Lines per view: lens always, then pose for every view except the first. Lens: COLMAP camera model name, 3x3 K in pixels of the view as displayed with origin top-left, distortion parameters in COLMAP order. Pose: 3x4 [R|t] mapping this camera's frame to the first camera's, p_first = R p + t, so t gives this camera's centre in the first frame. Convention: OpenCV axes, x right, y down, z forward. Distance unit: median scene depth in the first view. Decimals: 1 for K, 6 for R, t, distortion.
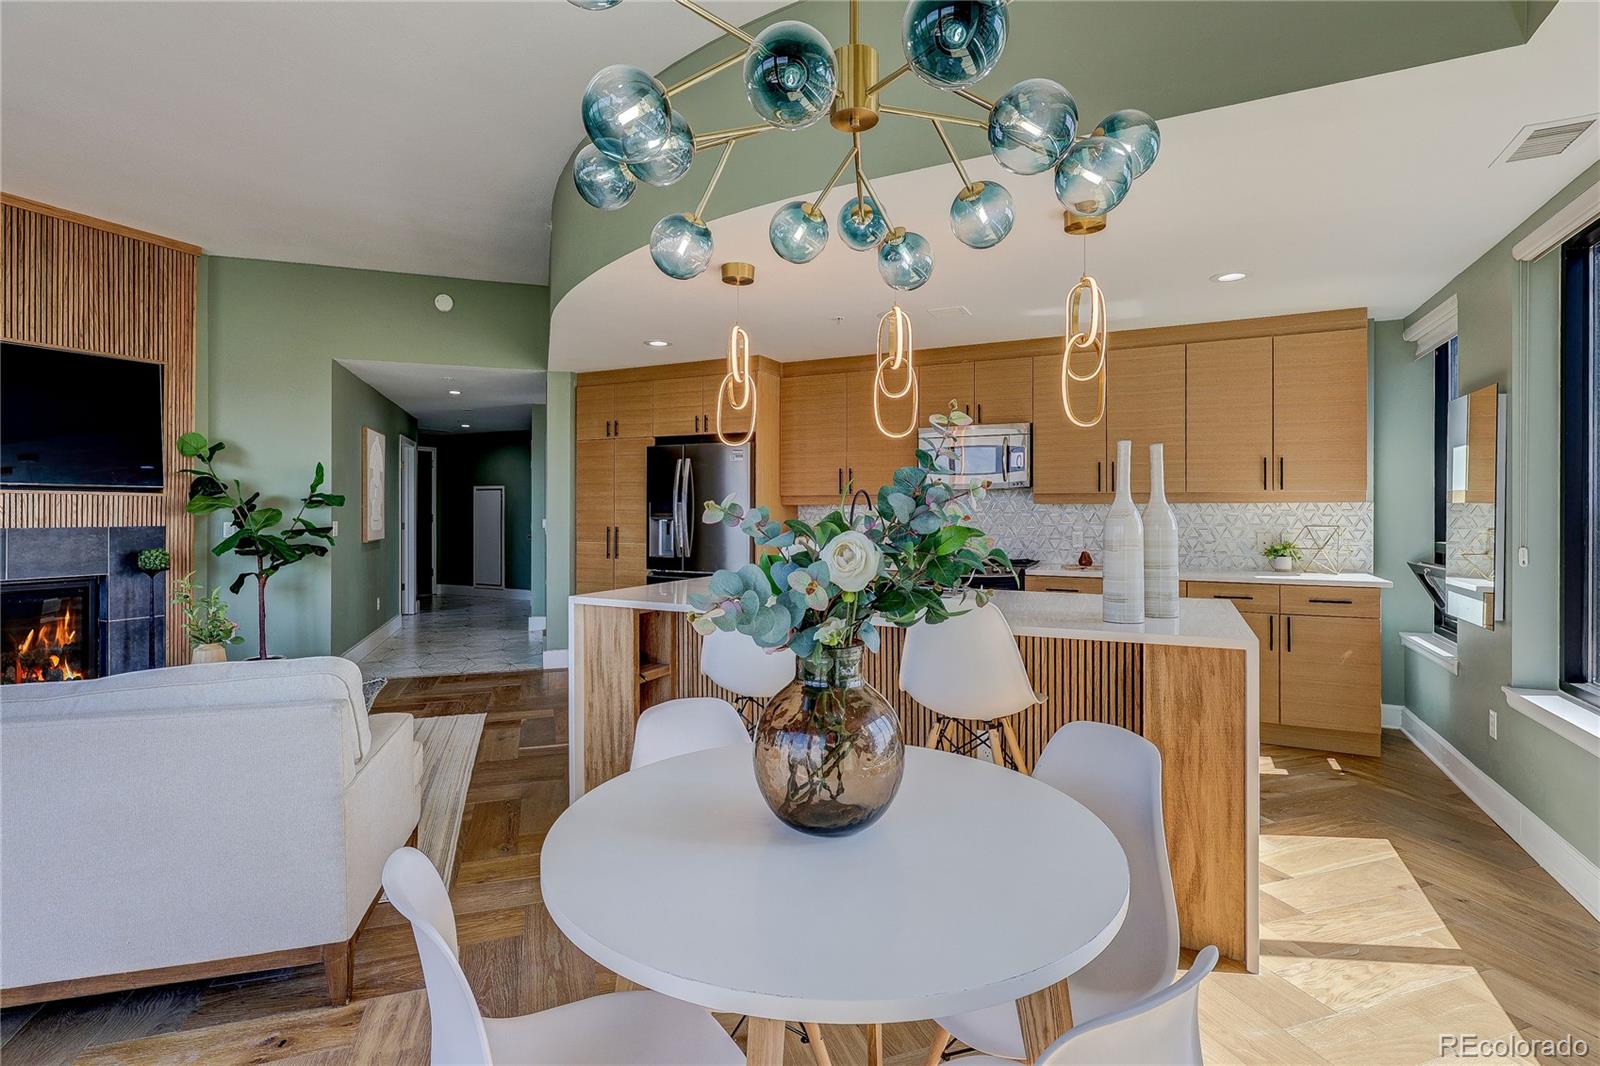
lens RADIAL K [[750.2, 0, 800.0], [0, 750.2, 533.0], [0, 0, 1]] dist [-0.038643, 0.000035]
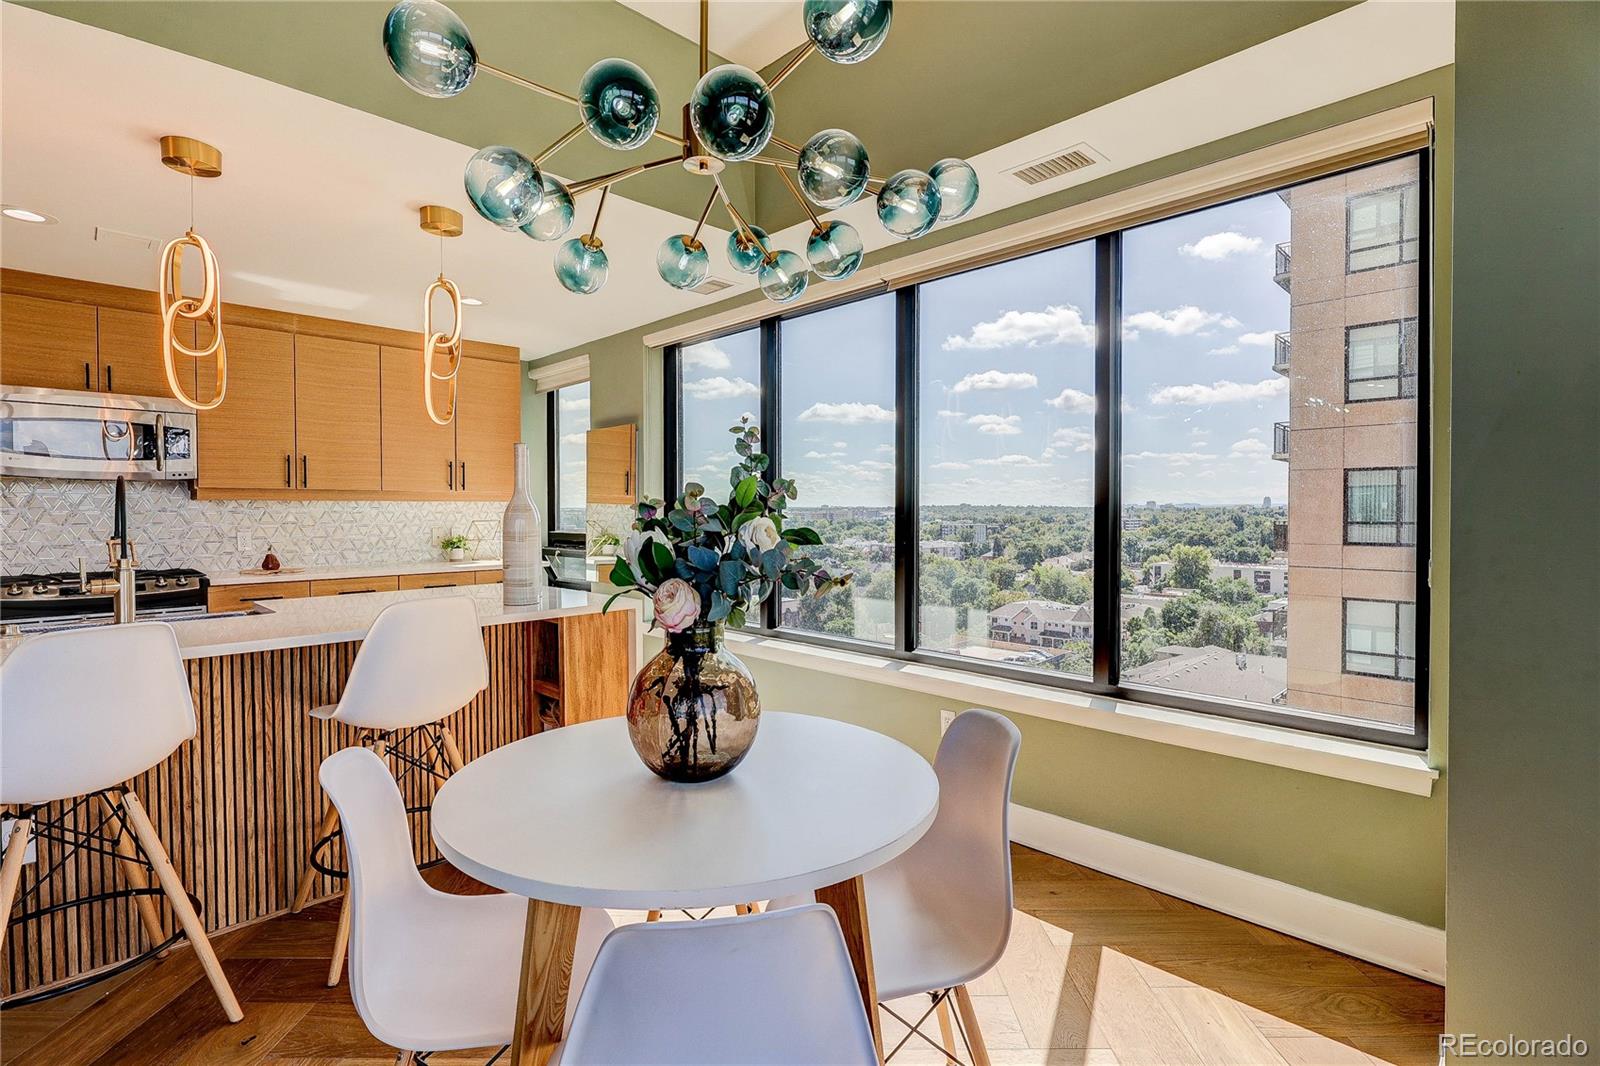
lens RADIAL K [[741.8, 0, 800.0], [0, 741.8, 533.0], [0, 0, 1]] dist [0.001253, 0.000260]
pose [[0.316814, -0.027245, 0.948096, -0.266836], [0.027110, 0.999439, 0.019661, -0.000224], [-0.948100, 0.019474, 0.317375, 0.121746]]
